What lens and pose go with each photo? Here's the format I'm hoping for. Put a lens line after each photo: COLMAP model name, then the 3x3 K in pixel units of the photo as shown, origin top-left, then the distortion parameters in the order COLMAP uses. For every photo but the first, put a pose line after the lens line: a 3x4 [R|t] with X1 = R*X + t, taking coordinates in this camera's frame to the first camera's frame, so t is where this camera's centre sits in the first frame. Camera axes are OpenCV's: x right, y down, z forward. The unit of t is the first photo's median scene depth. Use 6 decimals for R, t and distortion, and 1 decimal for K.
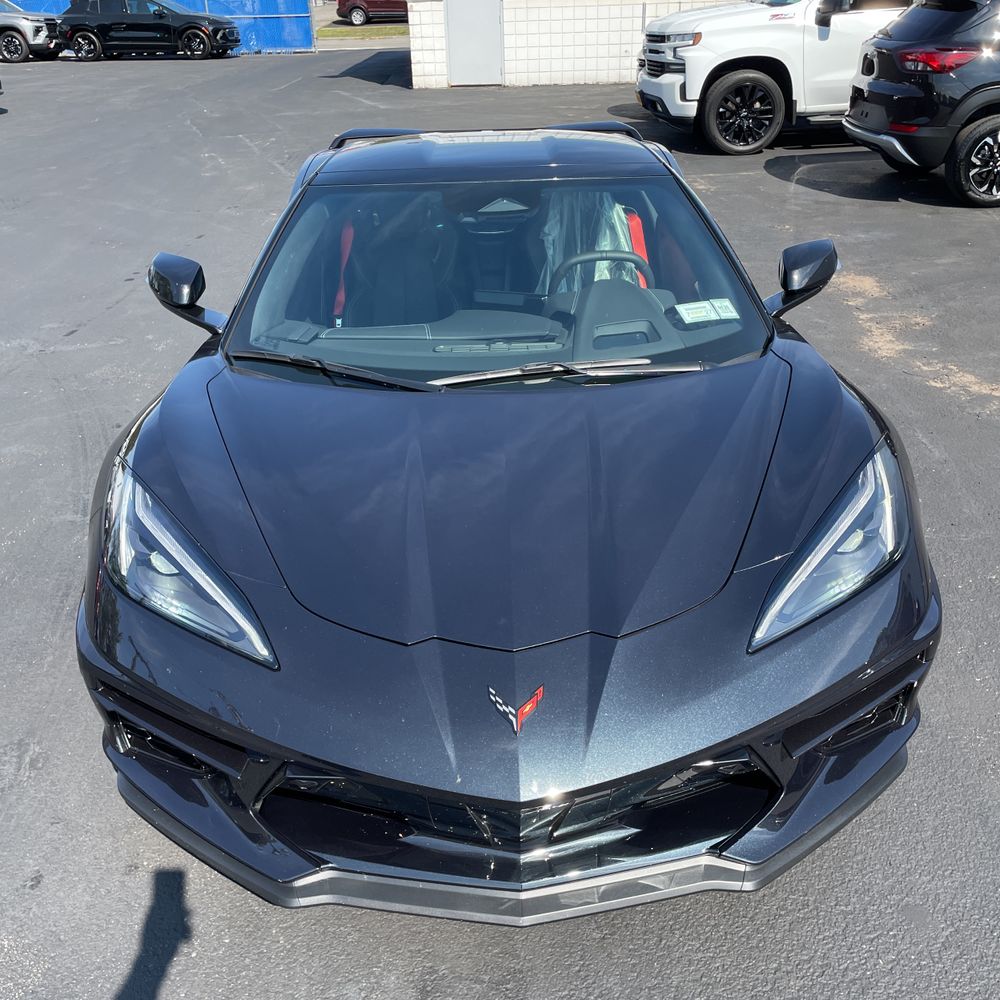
lens RADIAL K [[1021.3, 0, 498.3], [0, 1021.3, 515.4], [0, 0, 1]] dist [0.016450, 0.000000]
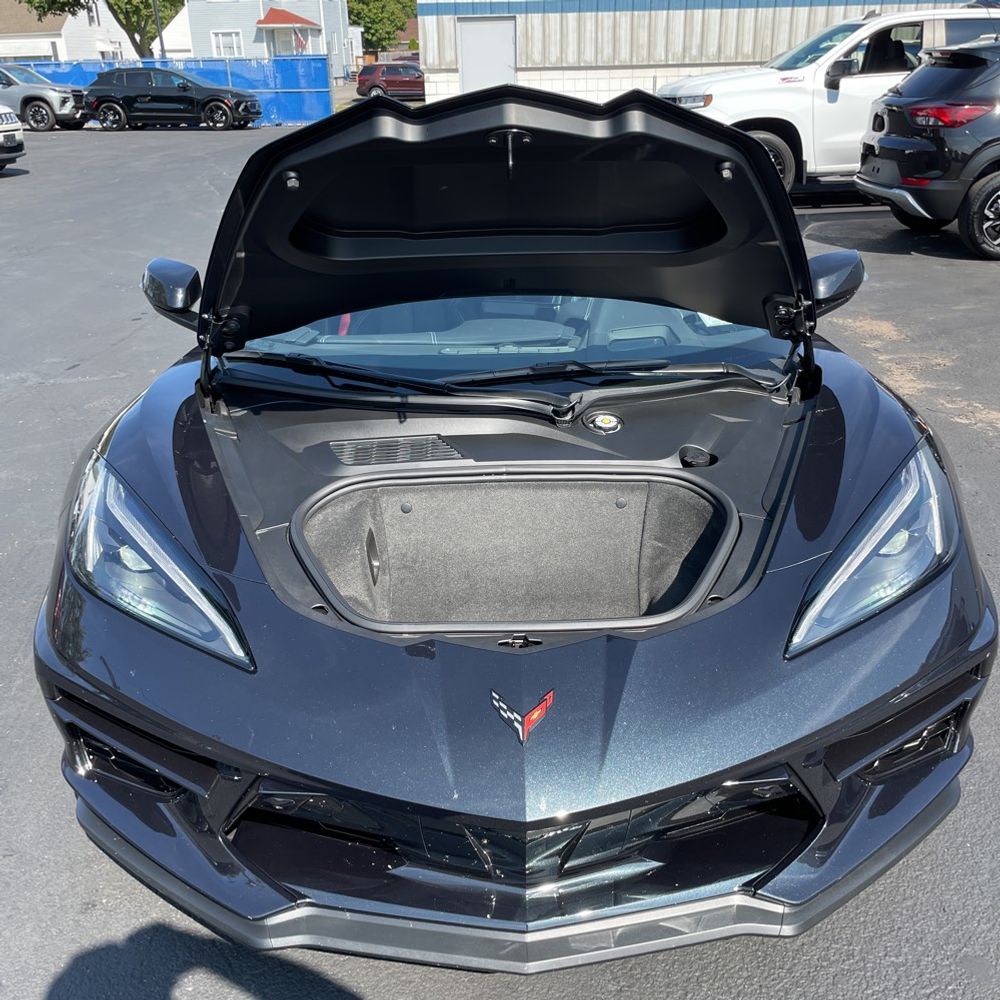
lens RADIAL K [[1021.3, 0, 504.3], [0, 1021.3, 505.1], [0, 0, 1]] dist [0.016450, 0.000000]
pose [[0.999940, 0.010229, -0.004004, 0.002643], [-0.010501, 0.997134, -0.074923, 0.055435], [0.003226, 0.074961, 0.997181, 0.082640]]
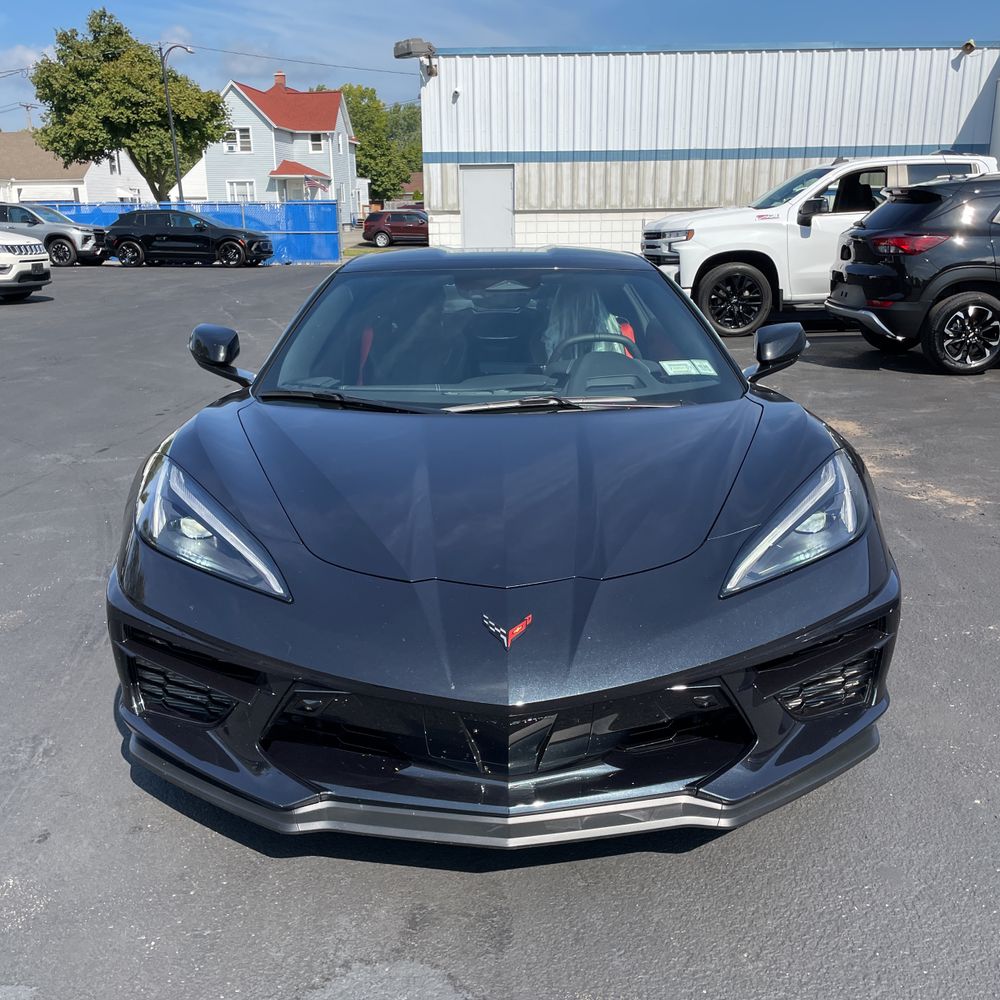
lens RADIAL K [[1021.3, 0, 494.7], [0, 1021.3, 510.0], [0, 0, 1]] dist [0.016450, 0.000000]
pose [[0.999718, 0.021427, -0.010266, 0.009497], [-0.023039, 0.979821, -0.198543, 0.208219], [0.005805, 0.198724, 0.980038, -0.075003]]
